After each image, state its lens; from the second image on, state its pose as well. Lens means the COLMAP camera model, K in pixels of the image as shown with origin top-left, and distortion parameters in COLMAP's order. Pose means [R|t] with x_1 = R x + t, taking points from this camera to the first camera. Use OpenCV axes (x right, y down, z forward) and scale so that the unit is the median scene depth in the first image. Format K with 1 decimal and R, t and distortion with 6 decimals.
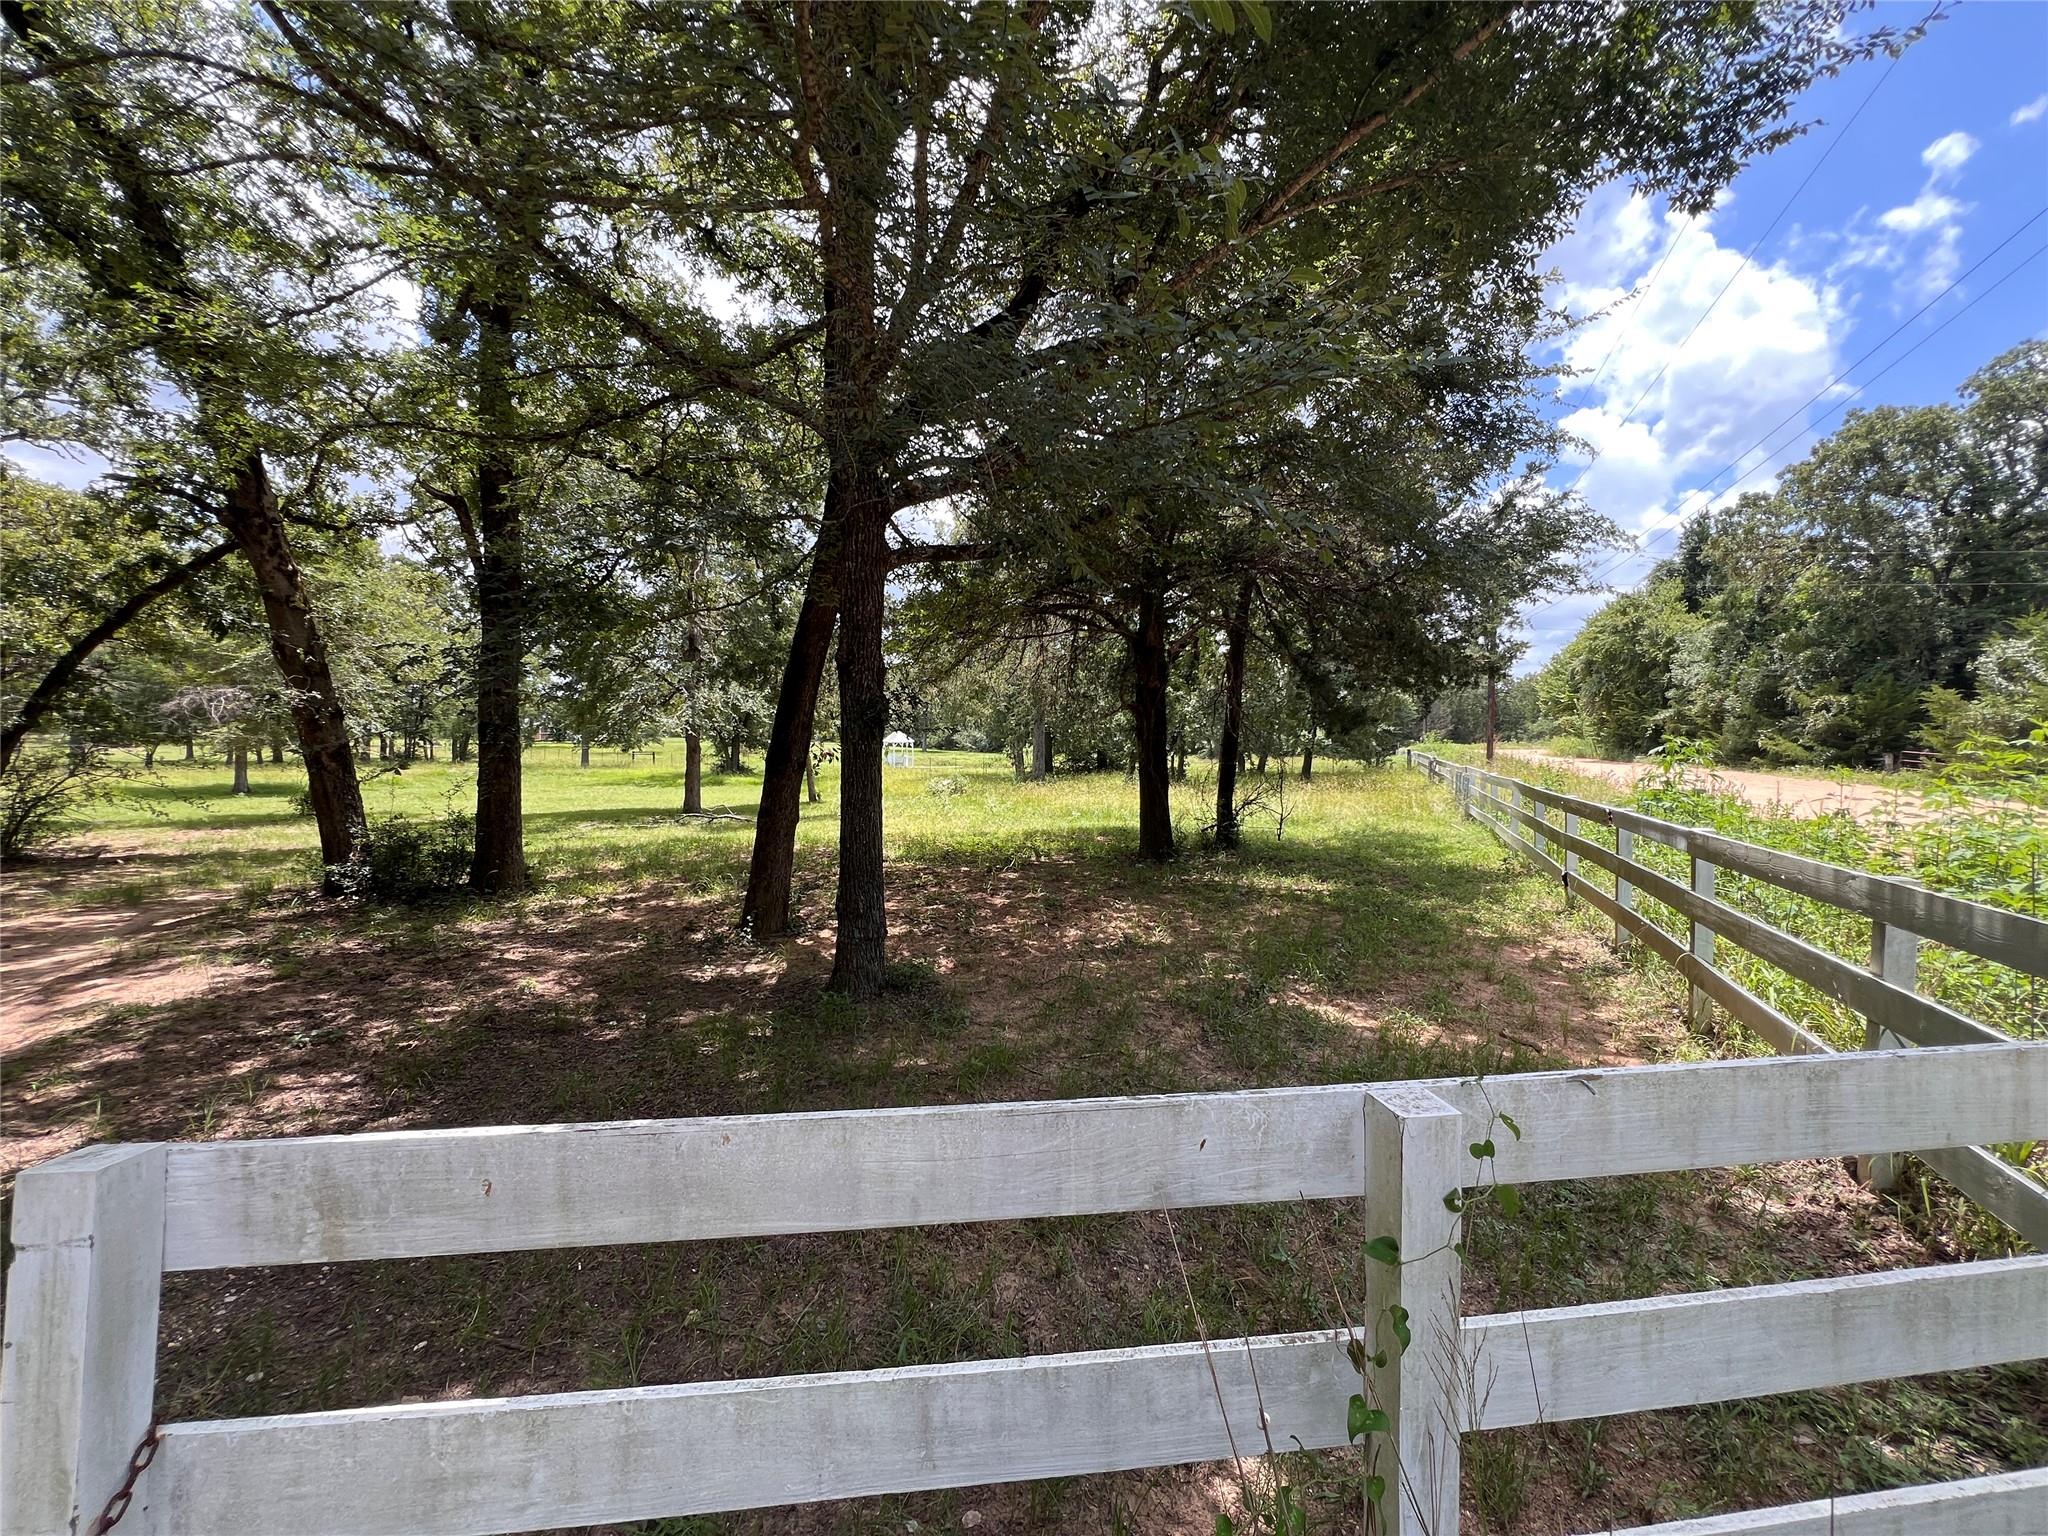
lens RADIAL K [[818.2, 0, 1024.0], [0, 818.2, 768.0], [0, 0, 1]] dist [0.000097, 0.000020]
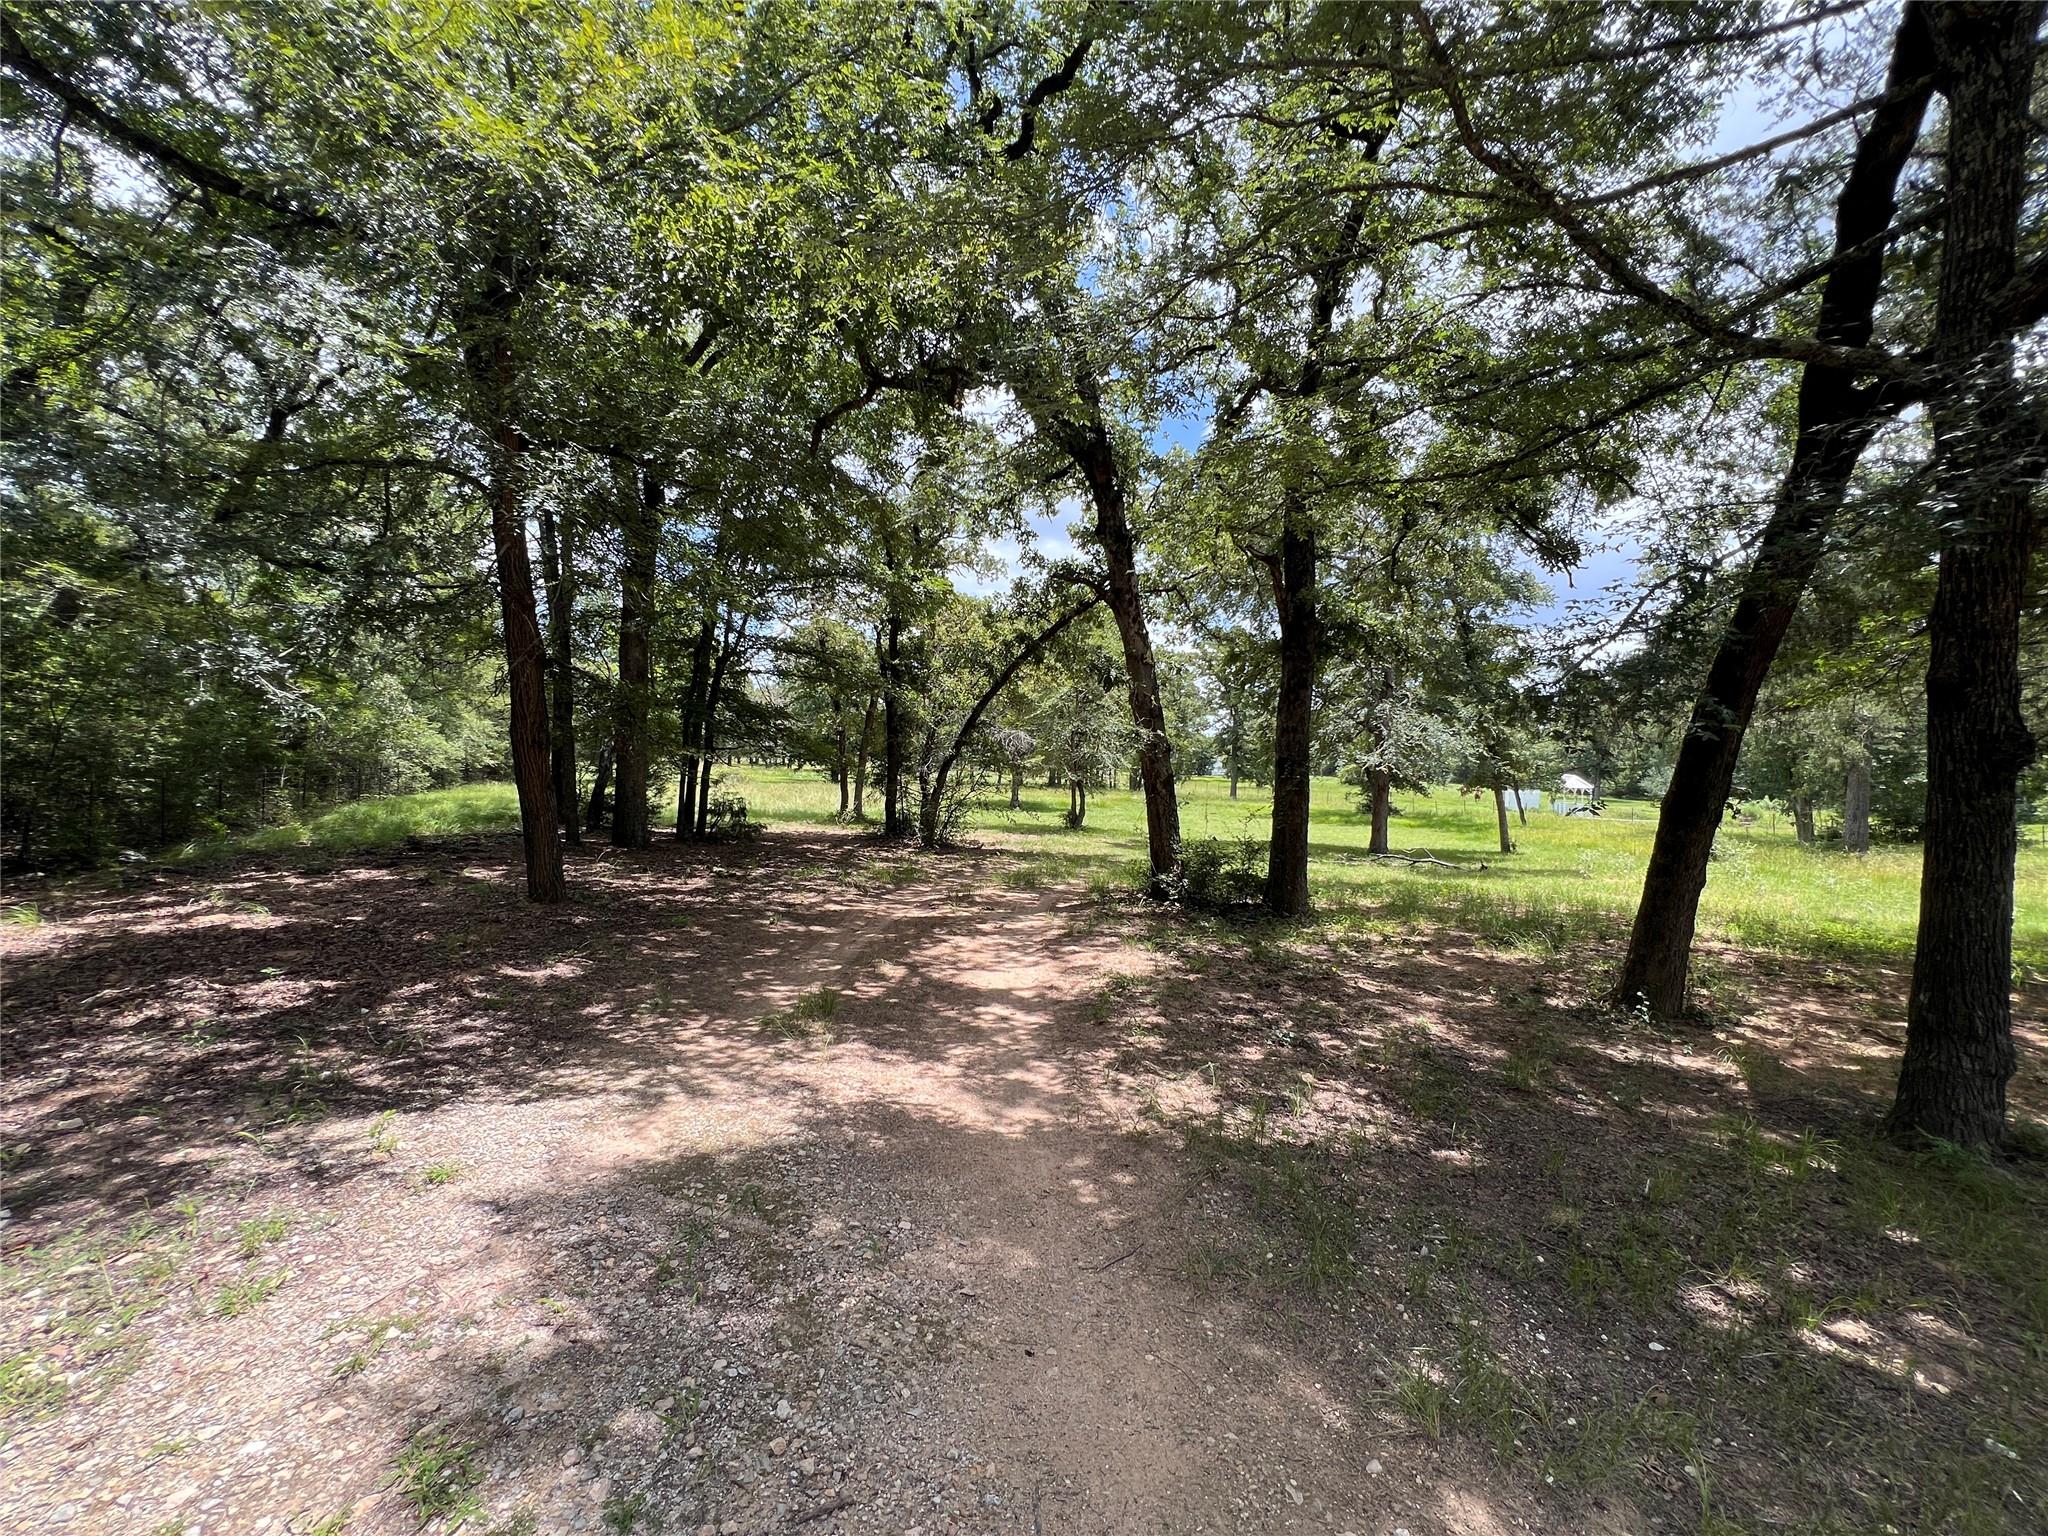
lens RADIAL K [[822.2, 0, 1024.0], [0, 822.2, 768.0], [0, 0, 1]] dist [0.000306, 0.000028]
pose [[0.752799, 0.020875, -0.657919, -0.143977], [-0.051503, 0.998301, -0.027255, 0.003900], [0.656232, 0.054402, 0.752595, -0.034481]]
